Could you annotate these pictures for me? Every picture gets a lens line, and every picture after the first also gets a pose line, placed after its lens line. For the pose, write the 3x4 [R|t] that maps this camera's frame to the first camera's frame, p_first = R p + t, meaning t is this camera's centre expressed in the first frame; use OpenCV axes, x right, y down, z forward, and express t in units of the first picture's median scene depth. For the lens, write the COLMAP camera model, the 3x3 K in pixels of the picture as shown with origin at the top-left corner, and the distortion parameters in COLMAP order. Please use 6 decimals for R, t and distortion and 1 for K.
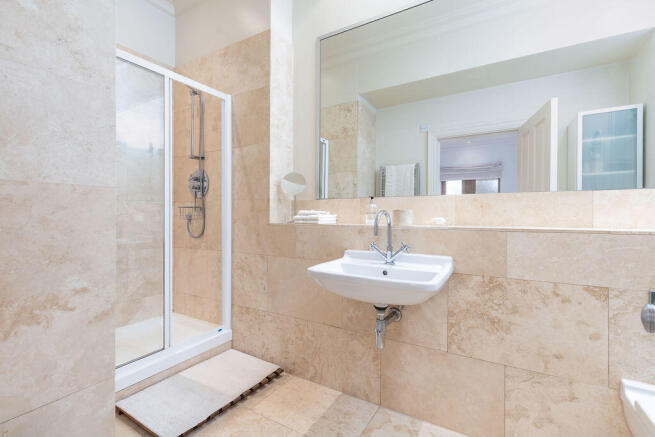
lens RADIAL K [[294.2, 0, 328.8], [0, 294.2, 215.2], [0, 0, 1]] dist [0.016704, -0.000109]
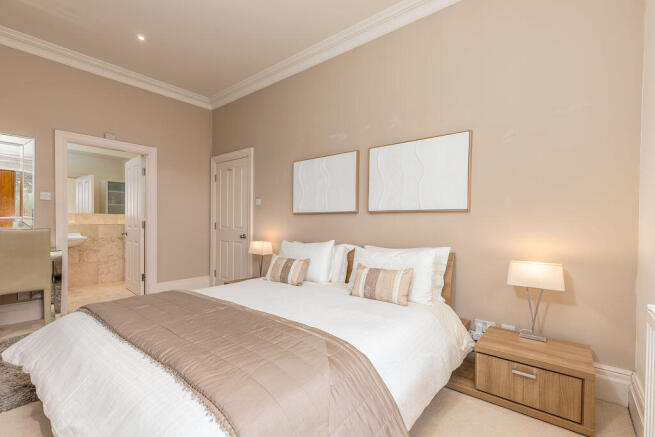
lens RADIAL K [[294.2, 0, 328.8], [0, 294.2, 215.2], [0, 0, 1]] dist [0.016704, -0.000109]
pose [[0.130933, 0.007691, 0.991361, -2.624155], [0.005575, 0.999948, -0.008494, -0.013480], [-0.991376, 0.006638, 0.130884, -2.257118]]
